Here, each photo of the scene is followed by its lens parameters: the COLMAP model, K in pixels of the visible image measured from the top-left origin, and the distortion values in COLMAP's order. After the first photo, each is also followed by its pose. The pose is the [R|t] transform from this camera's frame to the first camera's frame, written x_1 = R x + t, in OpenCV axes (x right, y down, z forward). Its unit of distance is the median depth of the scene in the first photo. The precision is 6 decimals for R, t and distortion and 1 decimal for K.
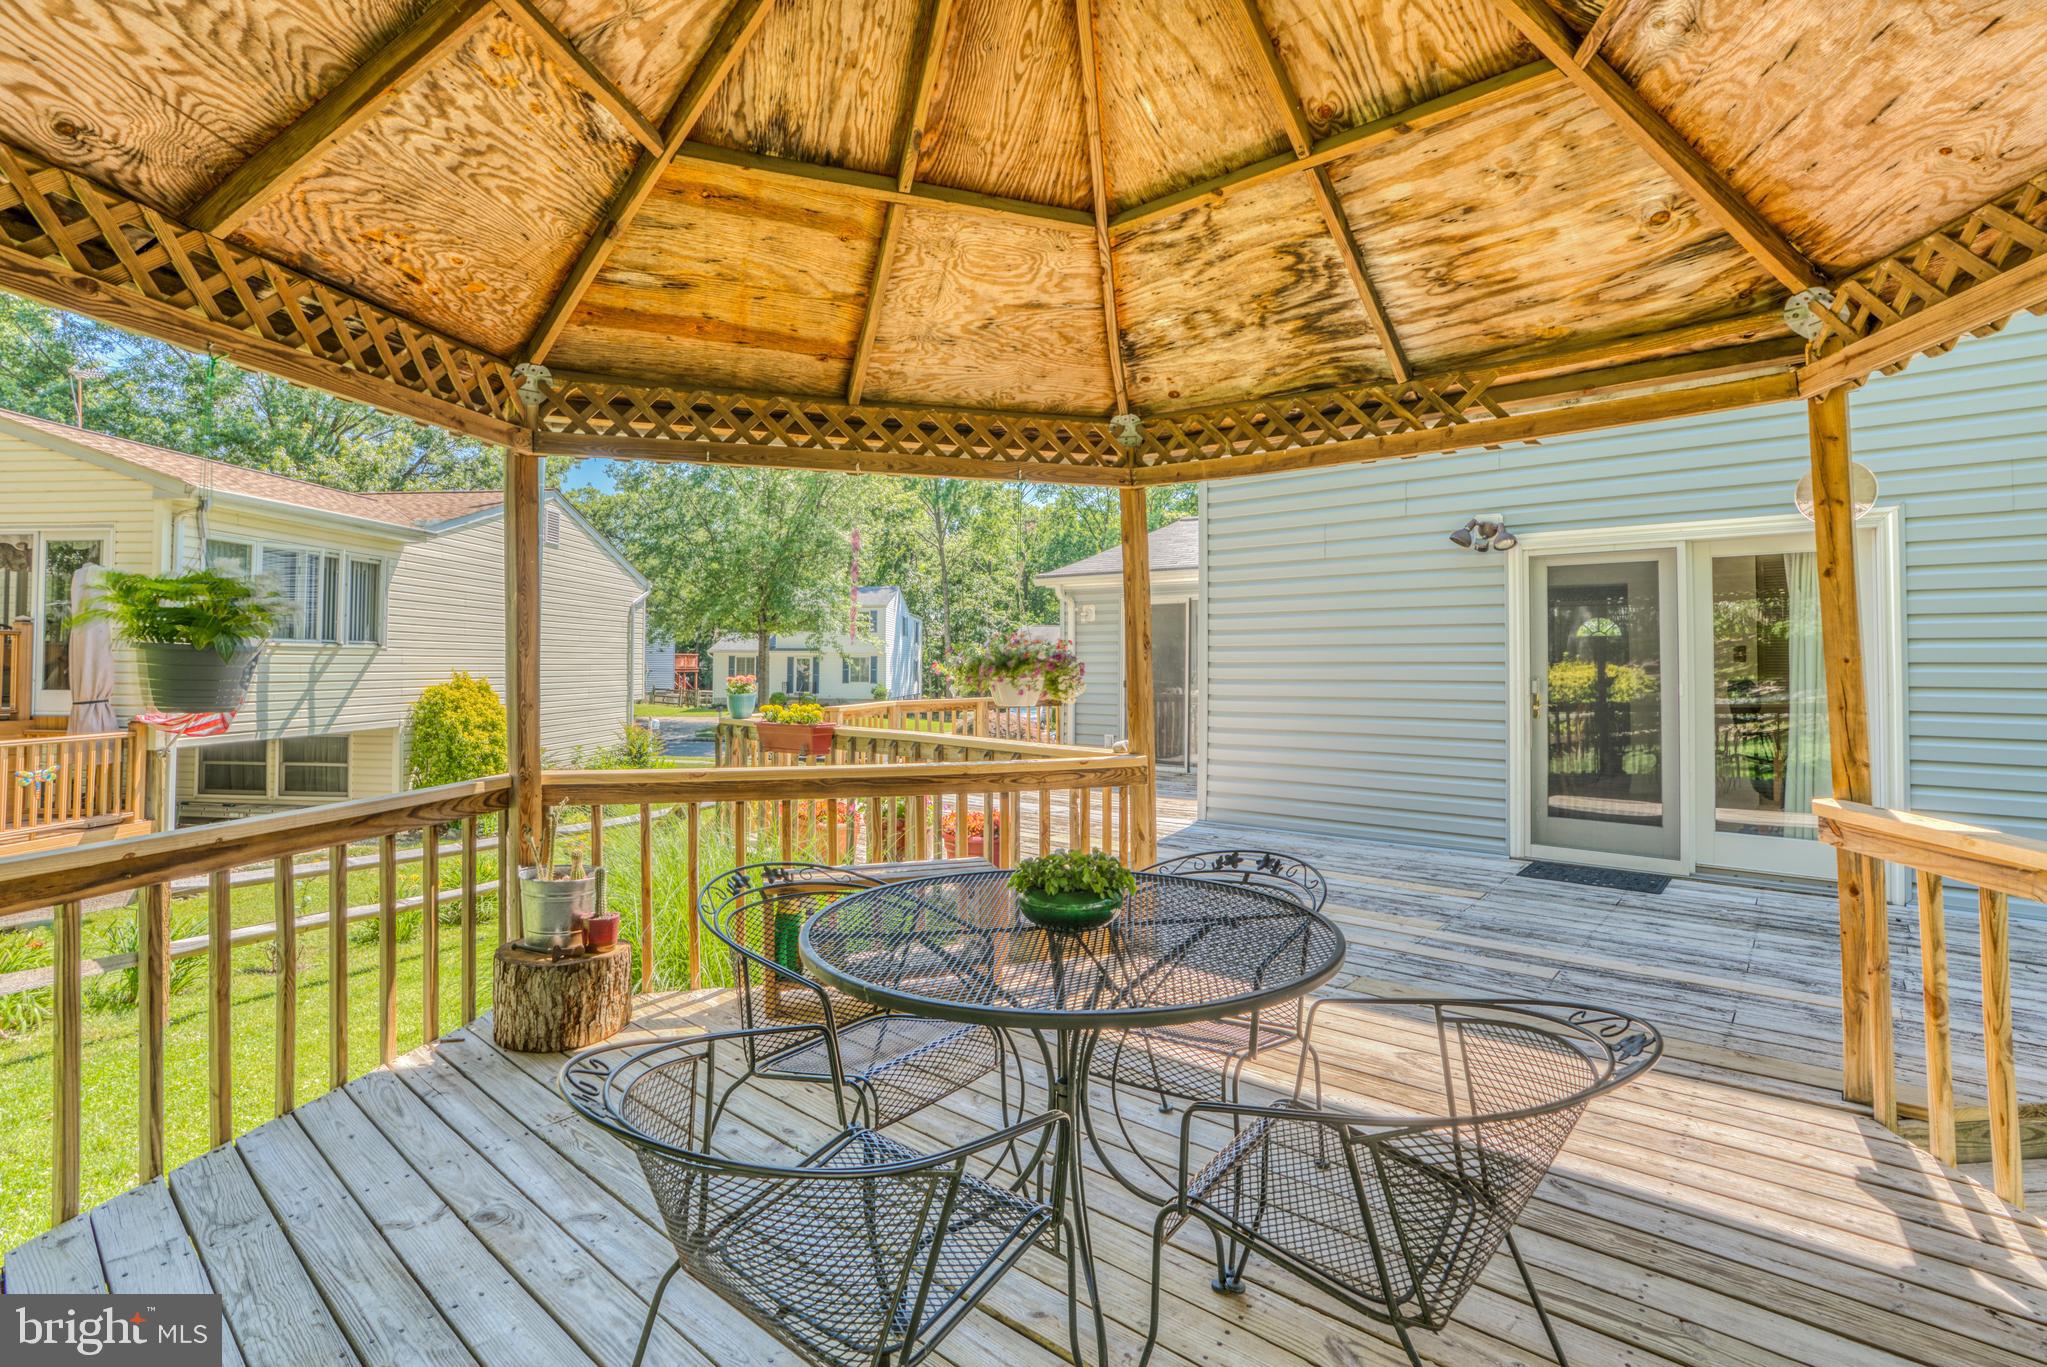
lens RADIAL K [[960.5, 0, 1037.3], [0, 960.5, 640.1], [0, 0, 1]] dist [-0.064046, 0.021874]
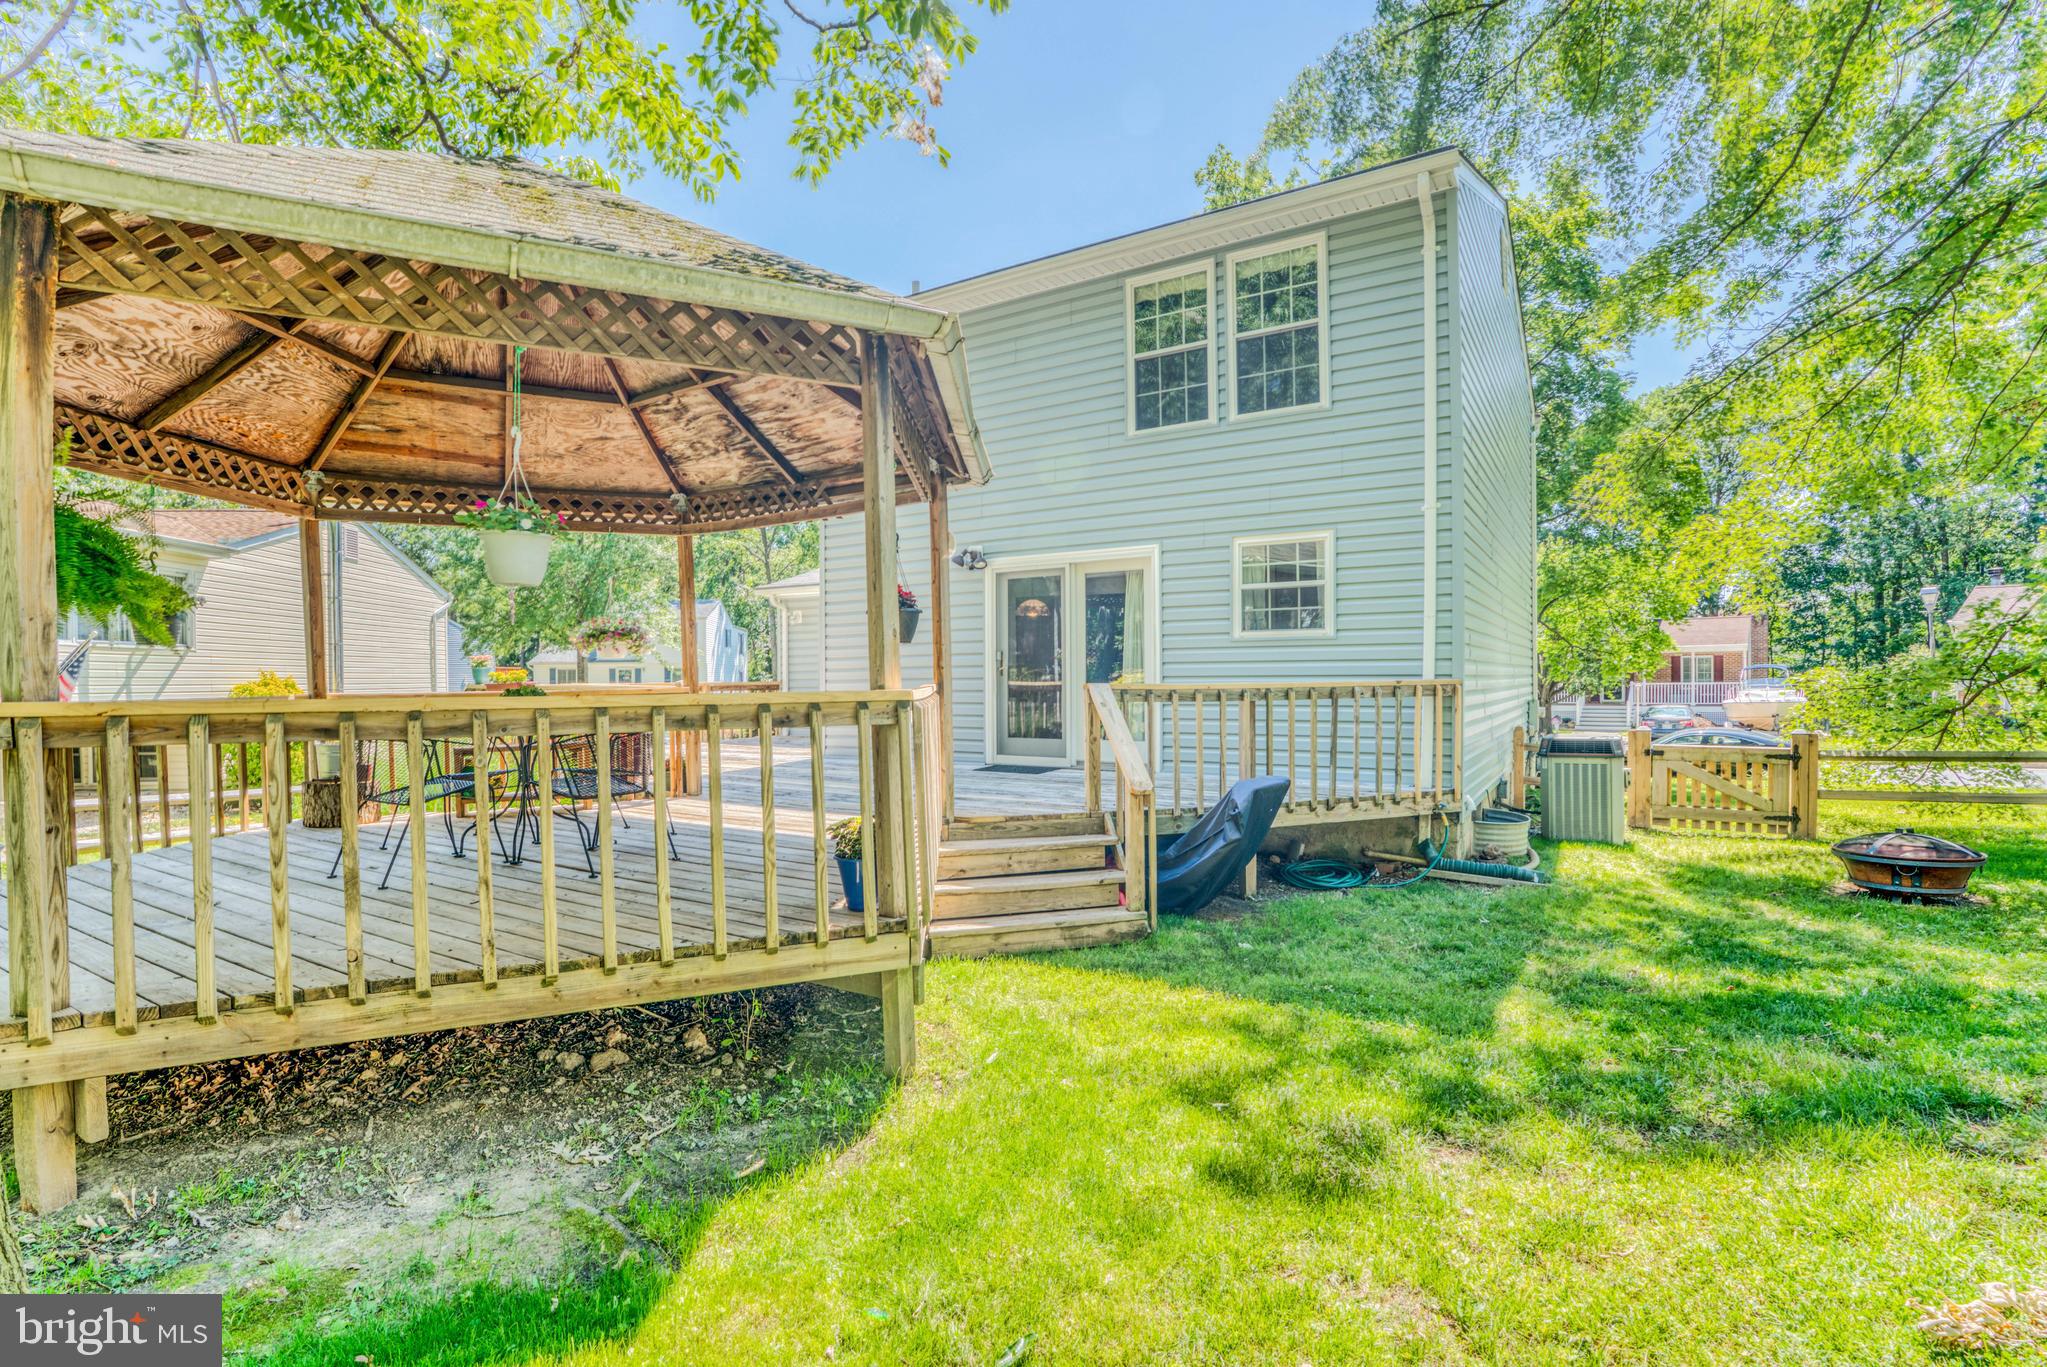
lens RADIAL K [[960.5, 0, 1026.9], [0, 960.5, 696.5], [0, 0, 1]] dist [-0.064046, 0.021874]
pose [[0.990061, -0.014254, 0.139915, 0.544409], [0.008003, 0.998949, 0.045134, 0.071148], [-0.140411, -0.043566, 0.989134, -0.943240]]
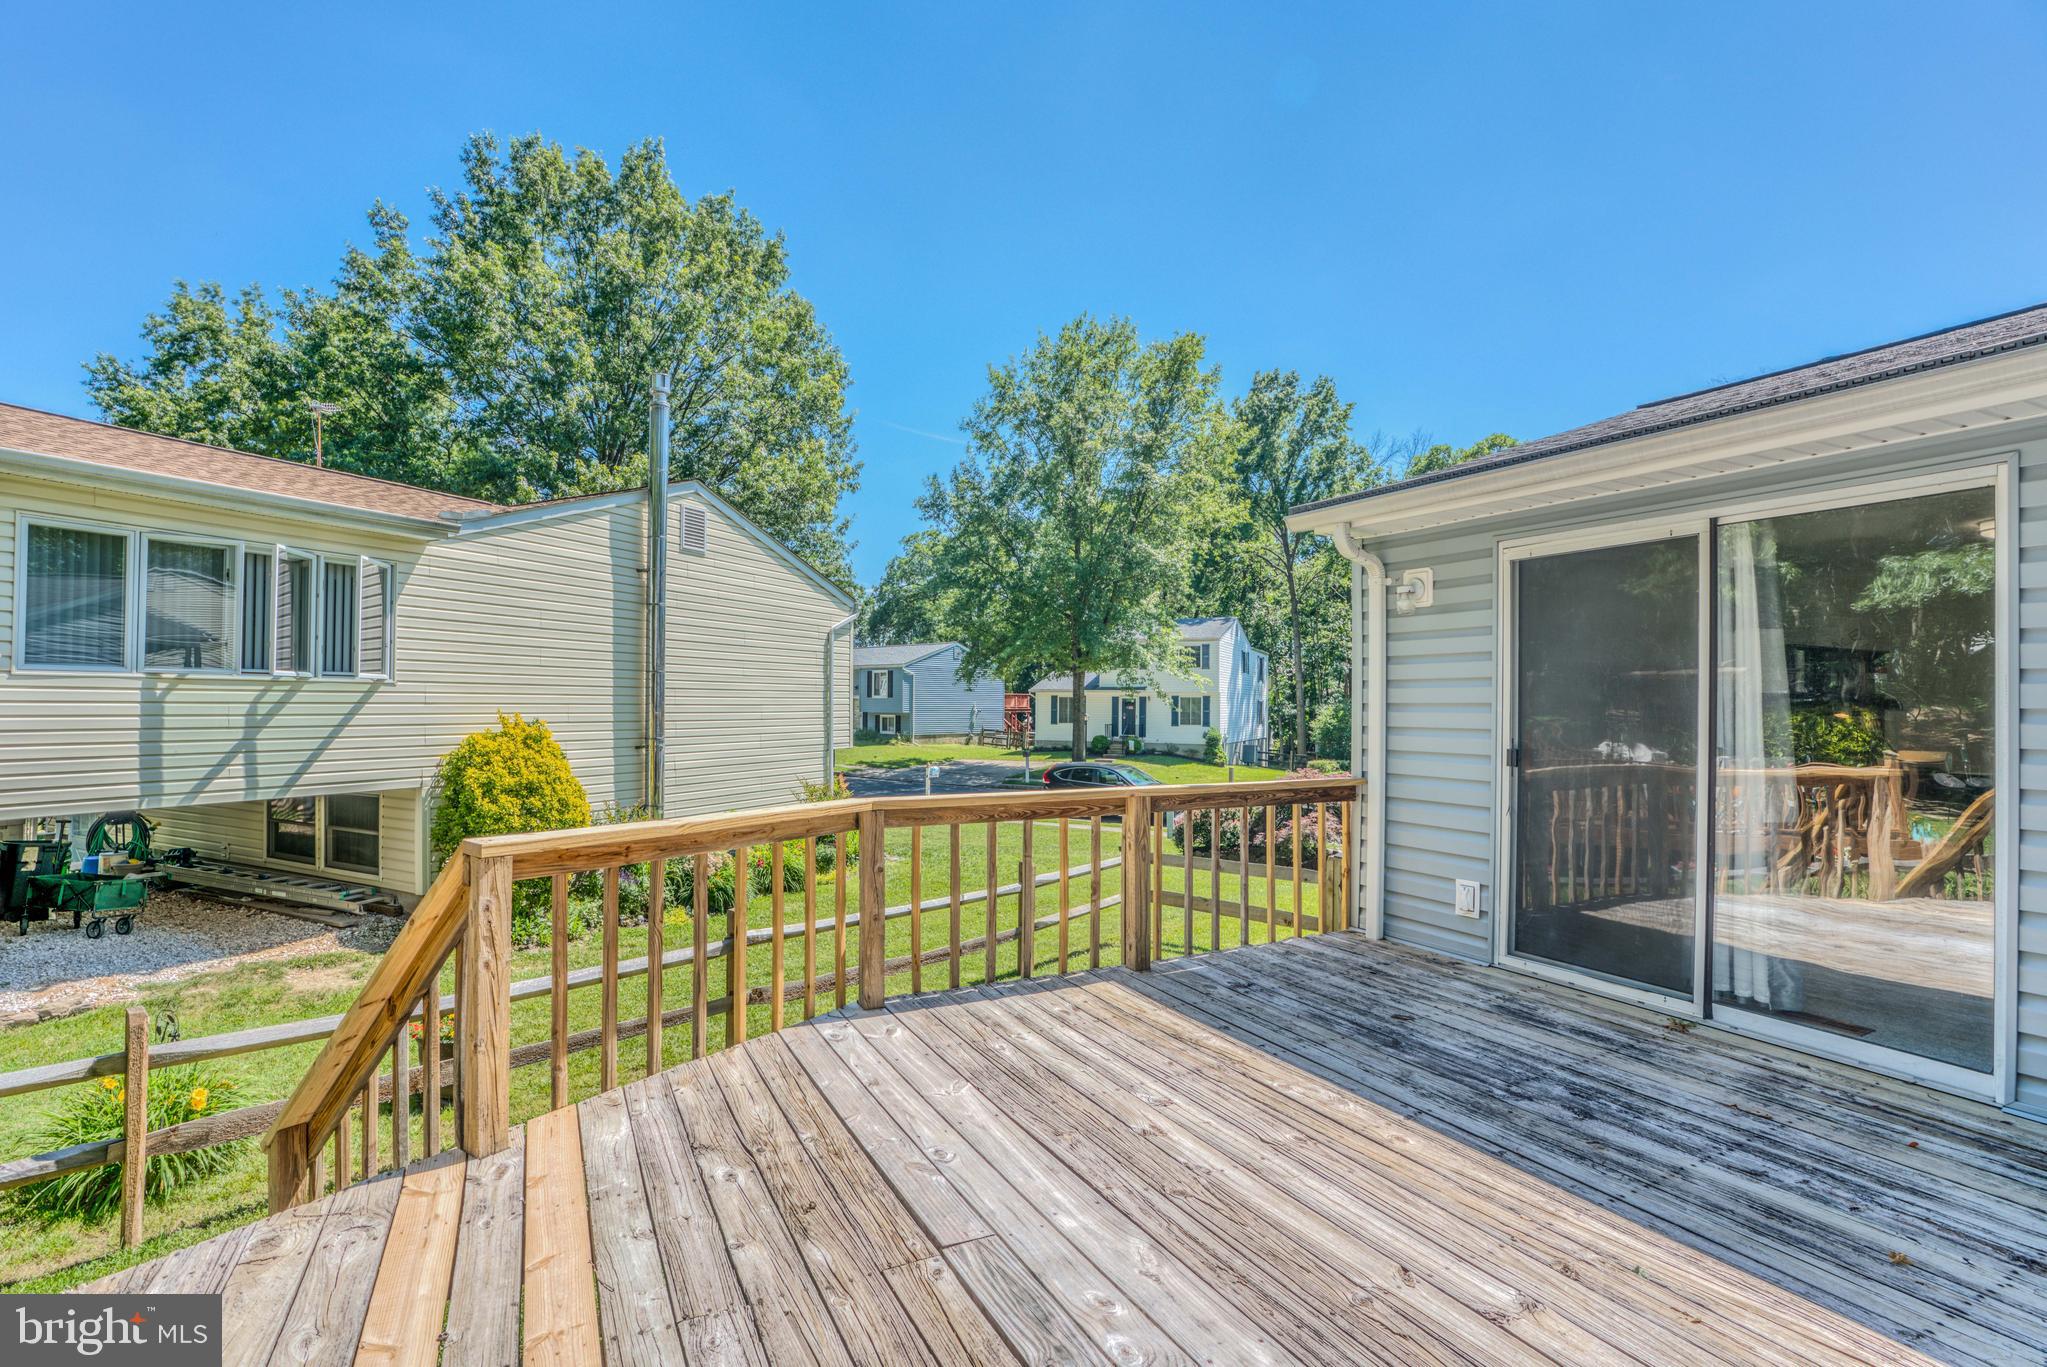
lens RADIAL K [[960.5, 0, 1020.8], [0, 960.5, 689.8], [0, 0, 1]] dist [-0.064046, 0.021874]
pose [[0.923133, -0.002748, -0.384471, 0.162076], [0.006400, 0.999946, 0.008221, 0.037853], [0.384428, -0.010050, 0.923100, 1.645536]]
